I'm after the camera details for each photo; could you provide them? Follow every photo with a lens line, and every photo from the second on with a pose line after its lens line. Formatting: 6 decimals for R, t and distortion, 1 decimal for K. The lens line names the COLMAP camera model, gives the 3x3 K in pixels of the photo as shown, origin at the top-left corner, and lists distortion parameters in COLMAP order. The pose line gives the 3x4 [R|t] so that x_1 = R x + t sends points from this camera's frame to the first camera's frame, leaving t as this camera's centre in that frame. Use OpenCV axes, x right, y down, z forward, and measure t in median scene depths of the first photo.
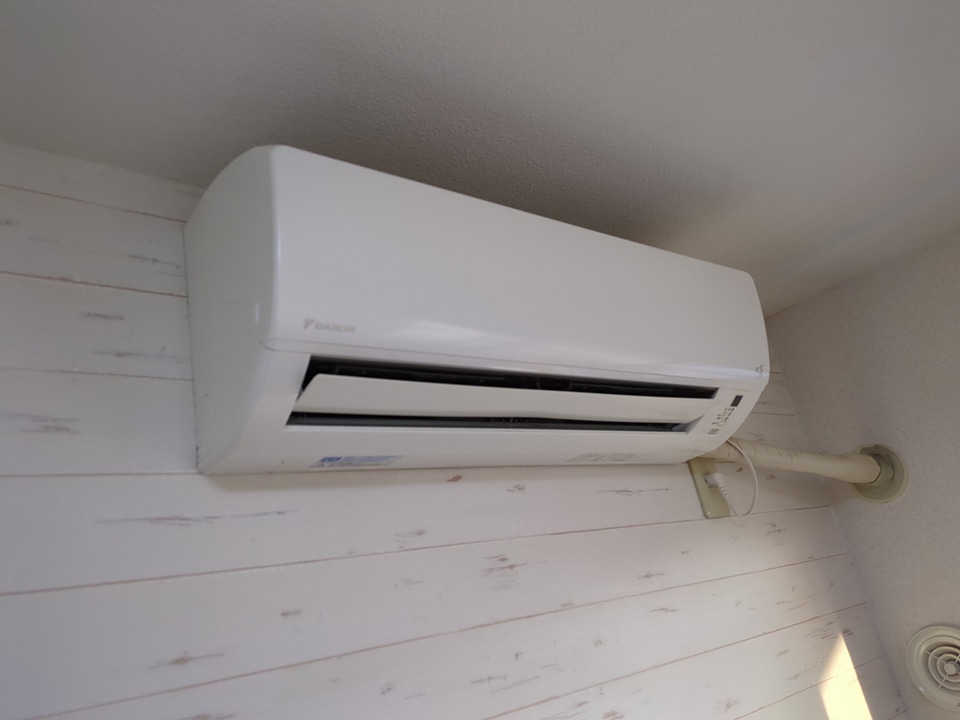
lens RADIAL K [[380.4, 0, 477.8], [0, 380.4, 357.7], [0, 0, 1]] dist [0.000274, 0.000222]
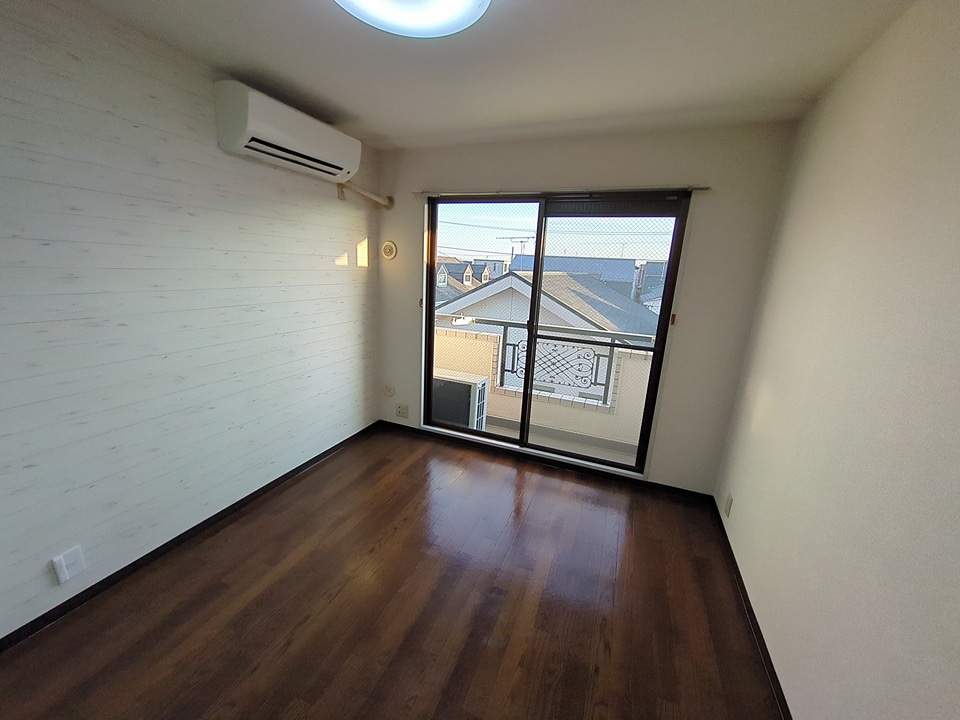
lens RADIAL K [[380.4, 0, 477.8], [0, 380.4, 357.7], [0, 0, 1]] dist [0.000274, 0.000222]
pose [[0.801082, 0.074588, 0.593889, -0.510470], [-0.451186, 0.727238, 0.517258, -1.177944], [-0.393317, -0.682321, 0.616231, -3.428989]]
